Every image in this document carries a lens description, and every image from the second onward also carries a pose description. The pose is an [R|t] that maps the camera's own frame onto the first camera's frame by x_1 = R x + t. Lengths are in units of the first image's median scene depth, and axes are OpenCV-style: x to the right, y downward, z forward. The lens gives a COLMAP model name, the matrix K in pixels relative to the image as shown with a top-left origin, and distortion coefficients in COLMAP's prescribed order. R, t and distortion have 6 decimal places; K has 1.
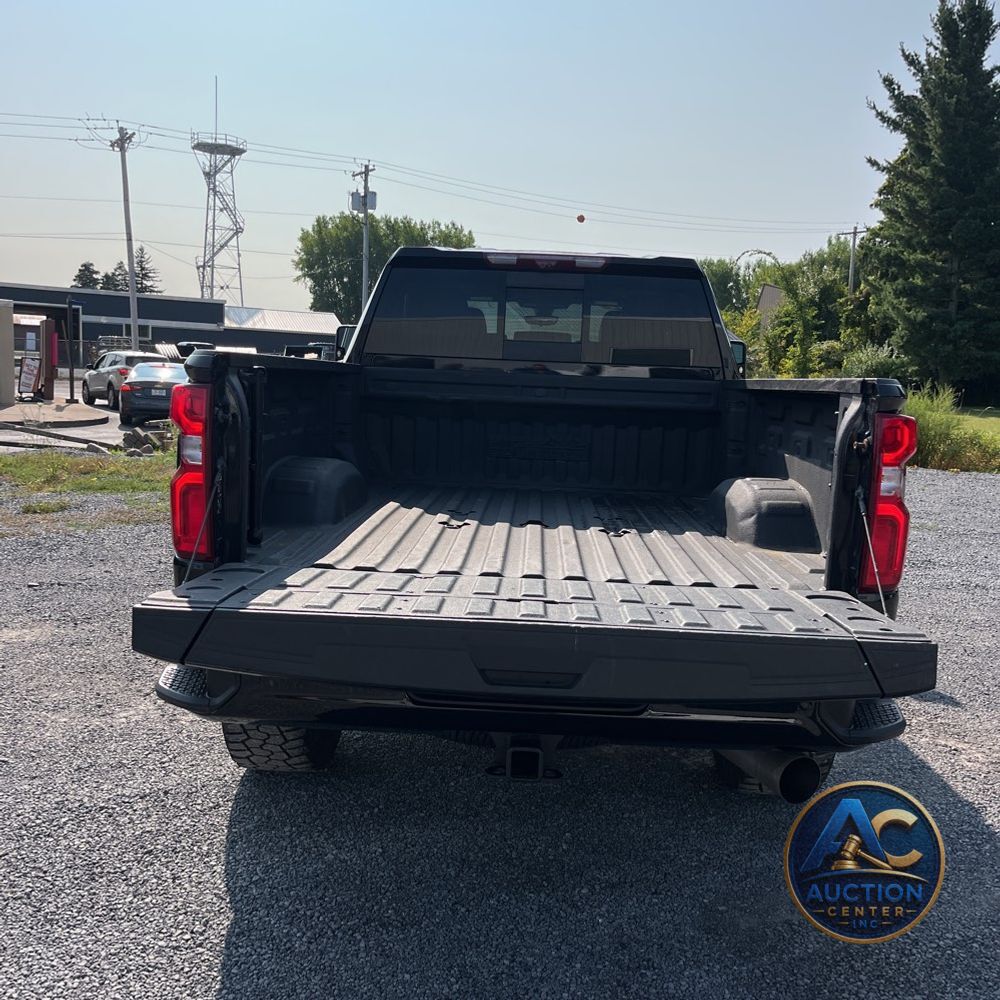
lens RADIAL K [[1021.2, 0, 504.5], [0, 1021.2, 499.8], [0, 0, 1]] dist [0.045830, -0.044455]
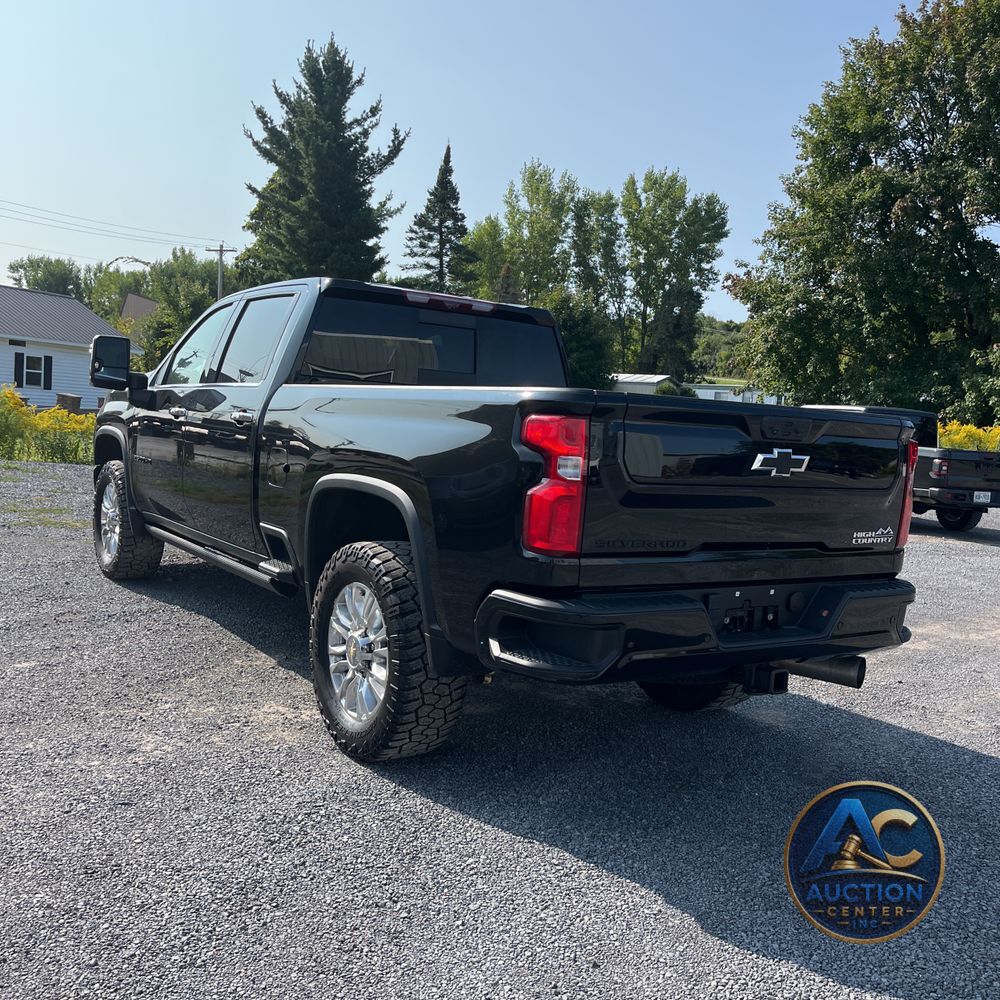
lens RADIAL K [[1027.2, 0, 500.0], [0, 1027.2, 500.0], [0, 0, 1]] dist [0.027198, 0.011041]
pose [[0.808840, -0.034140, 0.587036, -0.077035], [0.040308, 0.999184, 0.002571, -0.001164], [-0.586645, 0.021583, 0.809557, 0.003341]]
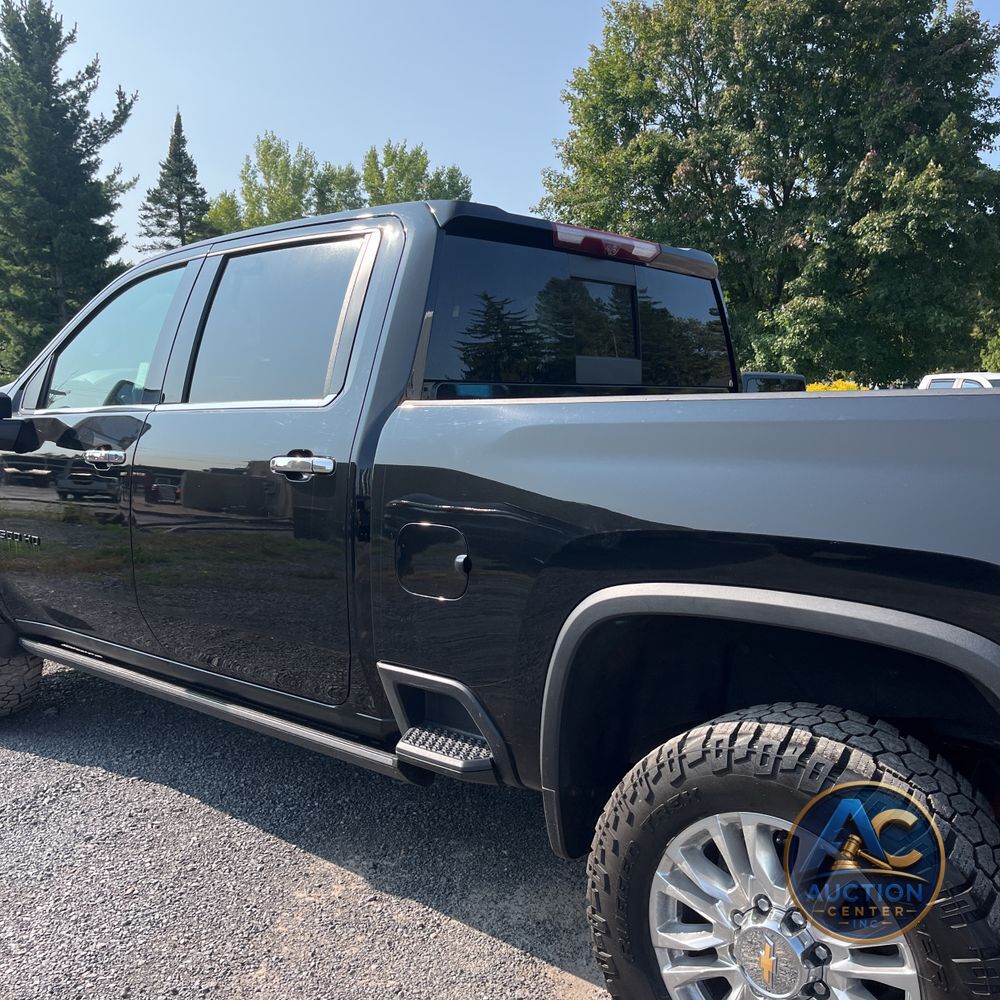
lens RADIAL K [[1021.2, 0, 504.5], [0, 1021.2, 499.8], [0, 0, 1]] dist [0.045830, -0.044455]
pose [[0.632914, -0.111590, 0.766138, -0.069174], [0.123193, 0.991466, 0.042639, -0.012215], [-0.764358, 0.067396, 0.641260, 0.075277]]
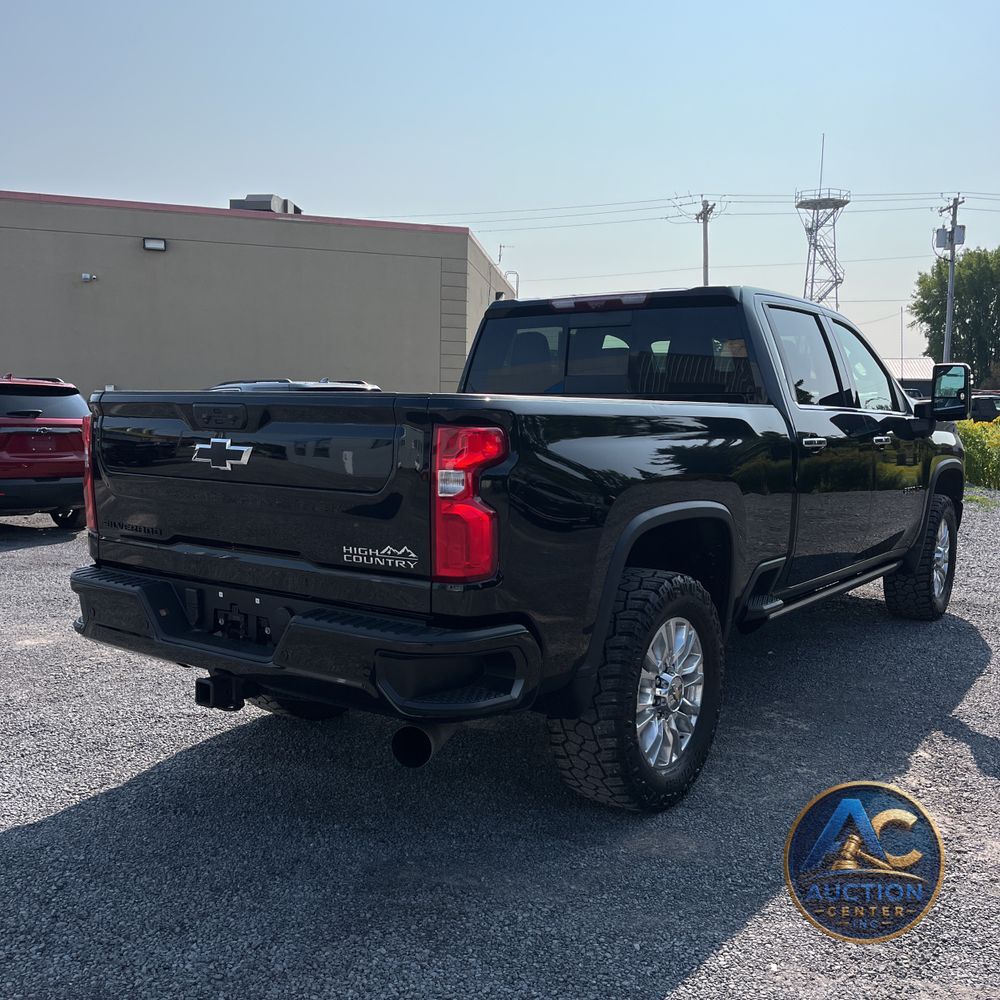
lens RADIAL K [[1027.2, 0, 500.0], [0, 1027.2, 500.0], [0, 0, 1]] dist [0.027198, 0.011041]
pose [[0.817862, 0.019817, -0.575073, 0.074107], [-0.049553, 0.998120, -0.036080, 0.002643], [0.573276, 0.058005, 0.817306, 0.007578]]
